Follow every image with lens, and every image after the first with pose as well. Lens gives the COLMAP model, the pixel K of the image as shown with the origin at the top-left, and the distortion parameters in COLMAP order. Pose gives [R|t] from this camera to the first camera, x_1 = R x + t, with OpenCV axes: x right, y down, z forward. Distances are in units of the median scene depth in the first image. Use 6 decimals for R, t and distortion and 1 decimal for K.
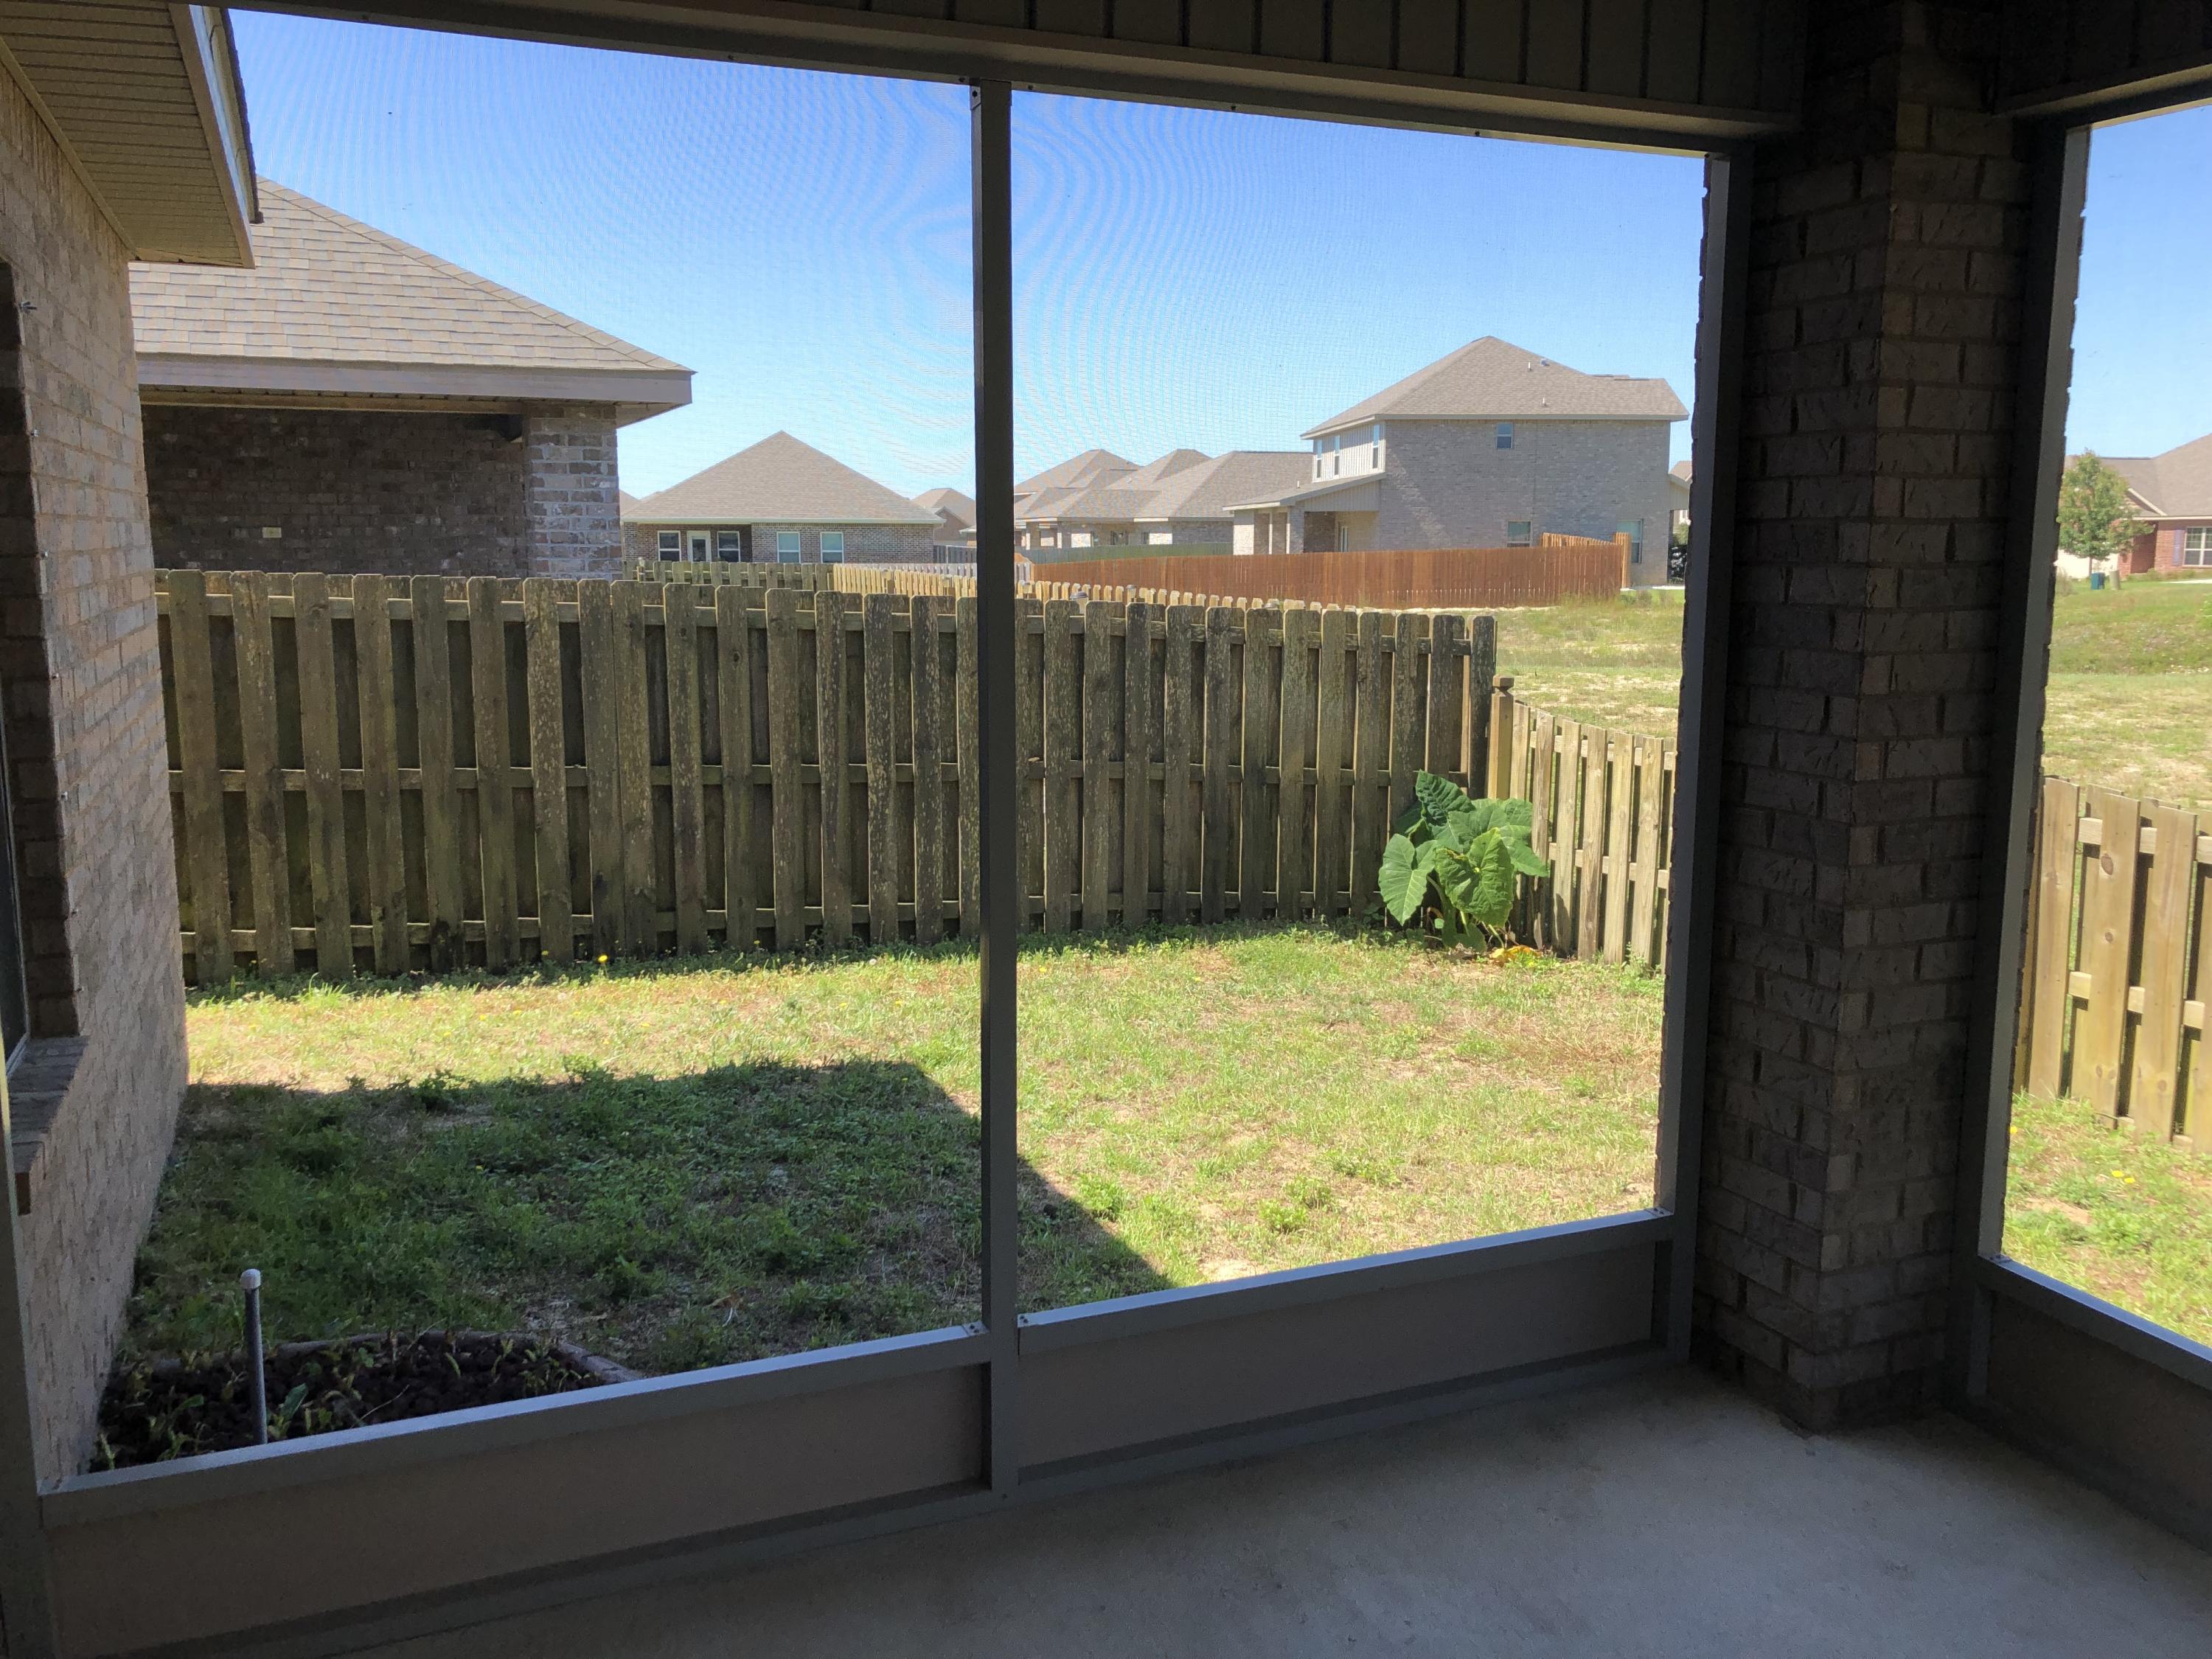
lens RADIAL K [[1803.0, 0, 1092.5], [0, 1803.0, 811.4], [0, 0, 1]] dist [0.023108, -0.011895]
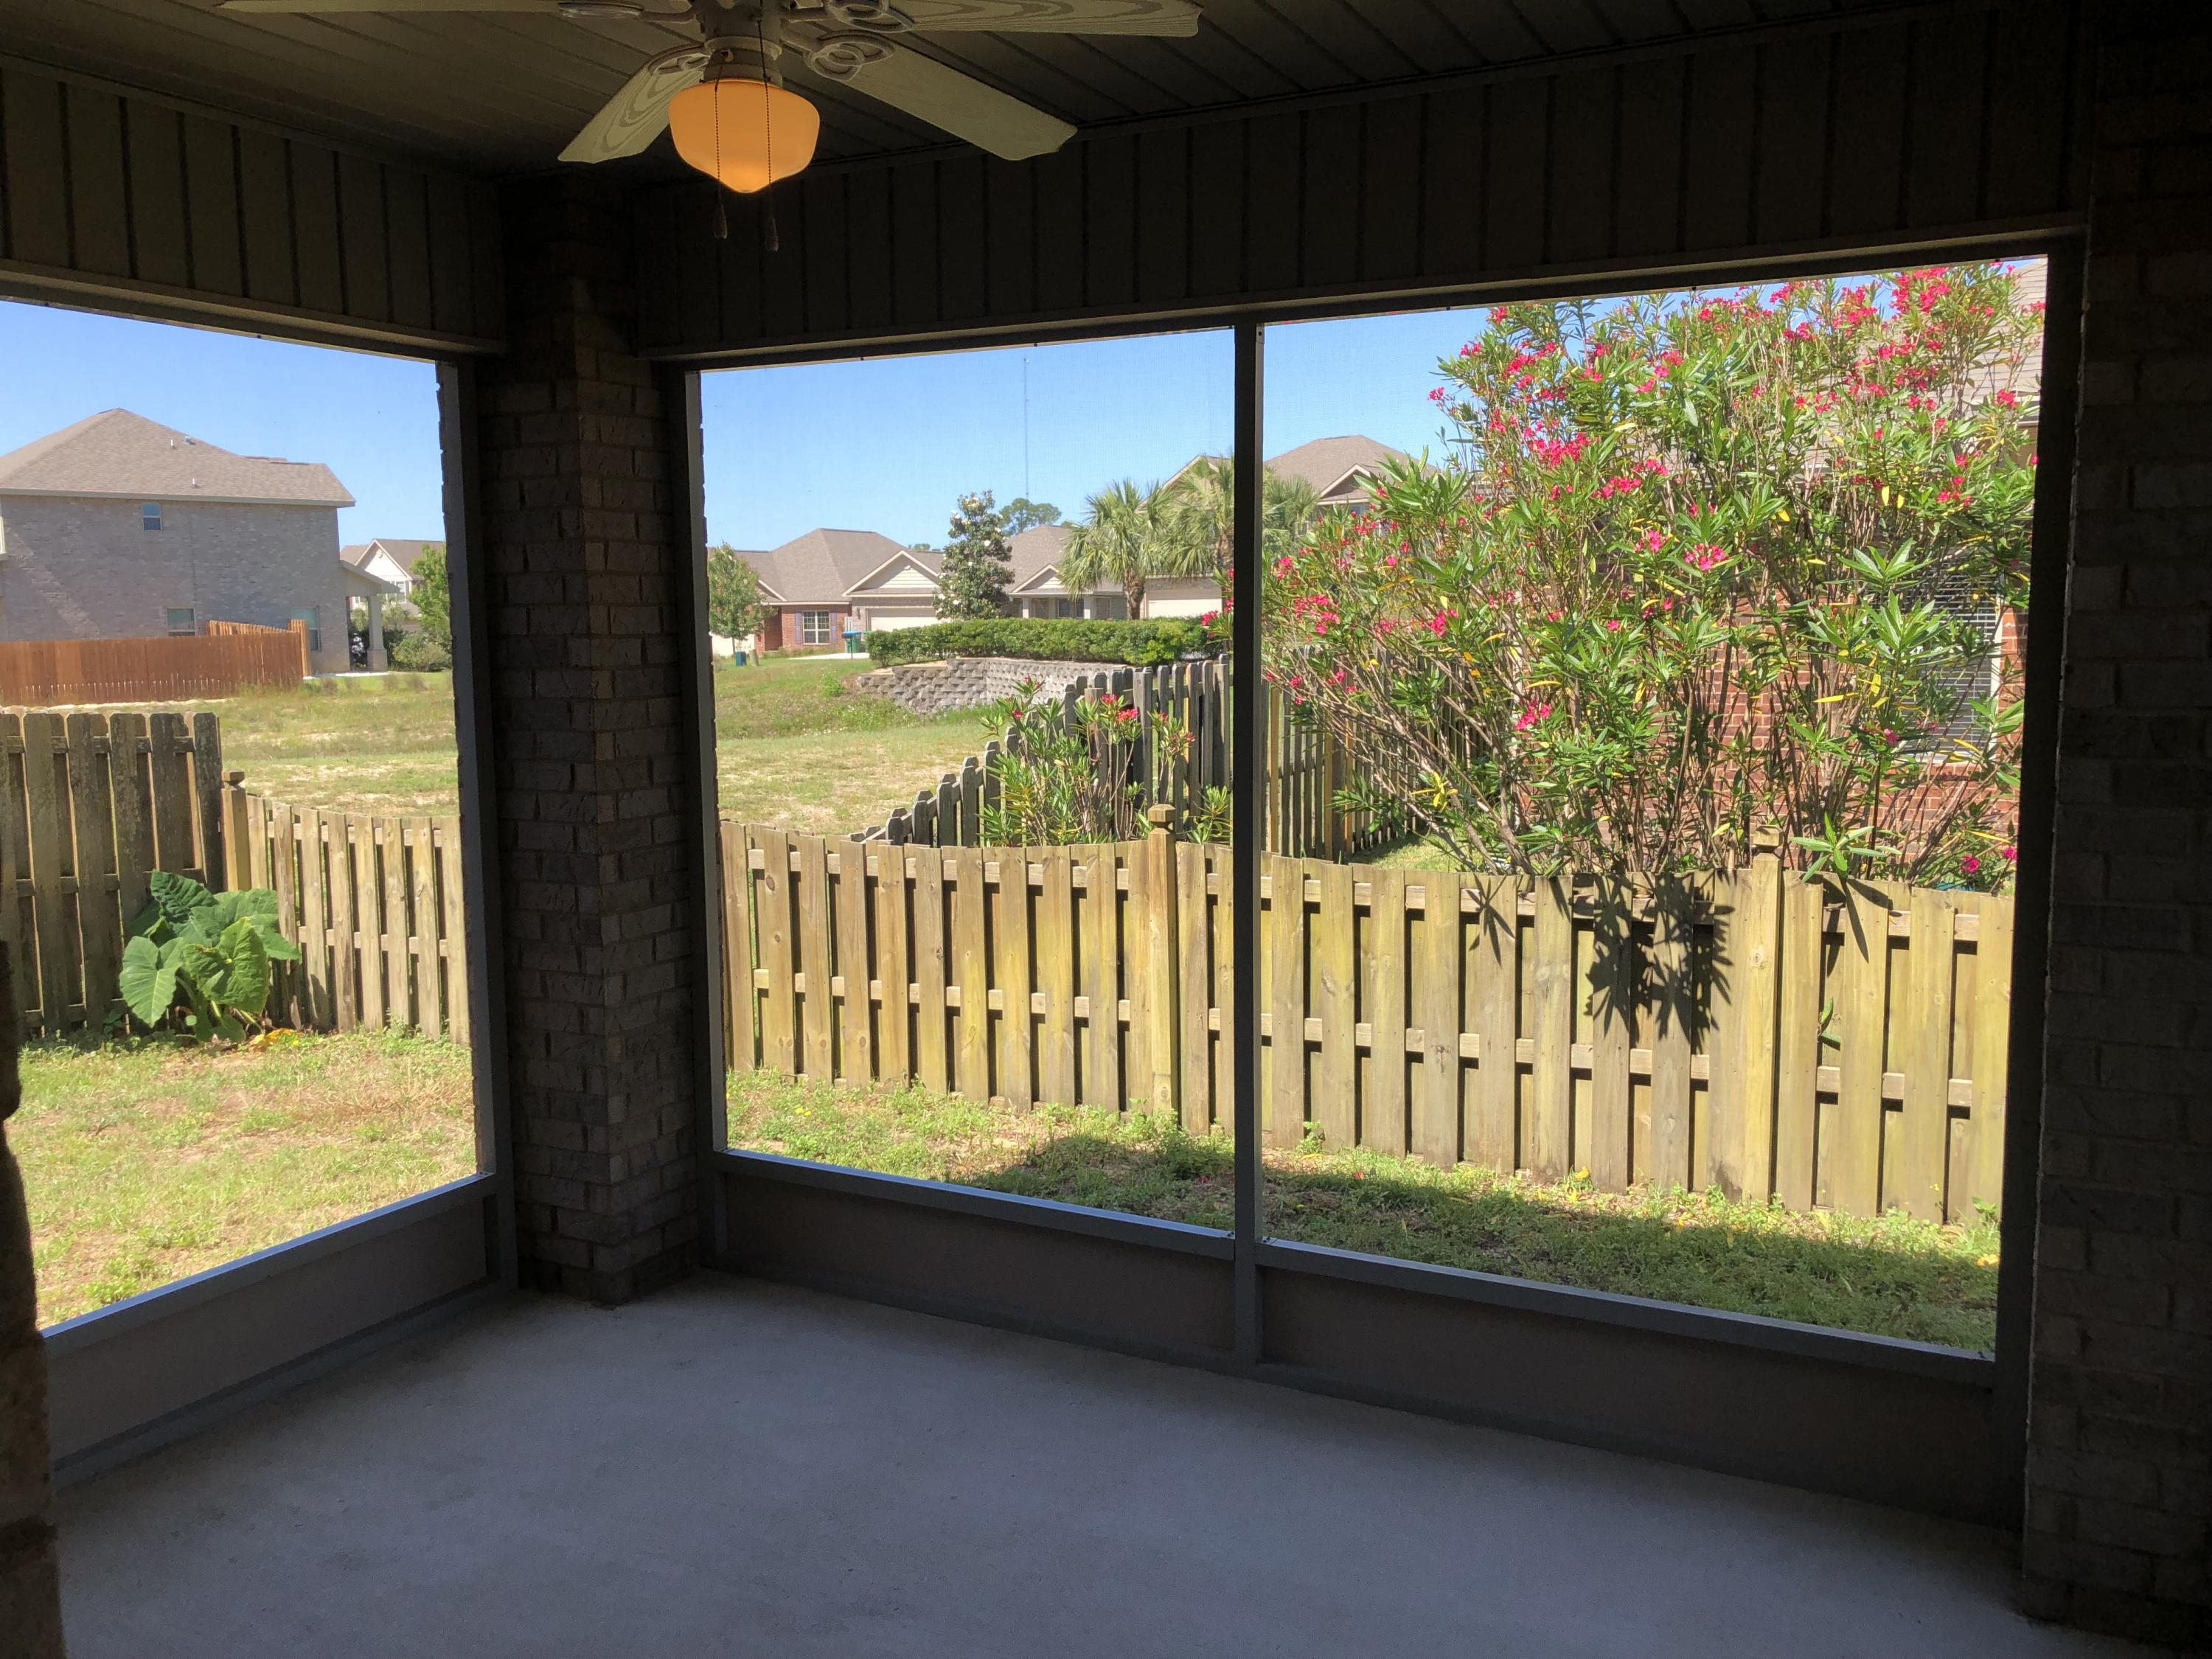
lens RADIAL K [[1795.3, 0, 1104.8], [0, 1795.3, 798.4], [0, 0, 1]] dist [0.081587, -0.149671]
pose [[0.763670, -0.075400, 0.641189, -0.065157], [0.109258, 0.993925, -0.013249, 0.009757], [-0.636295, 0.080173, 0.767269, -0.120142]]
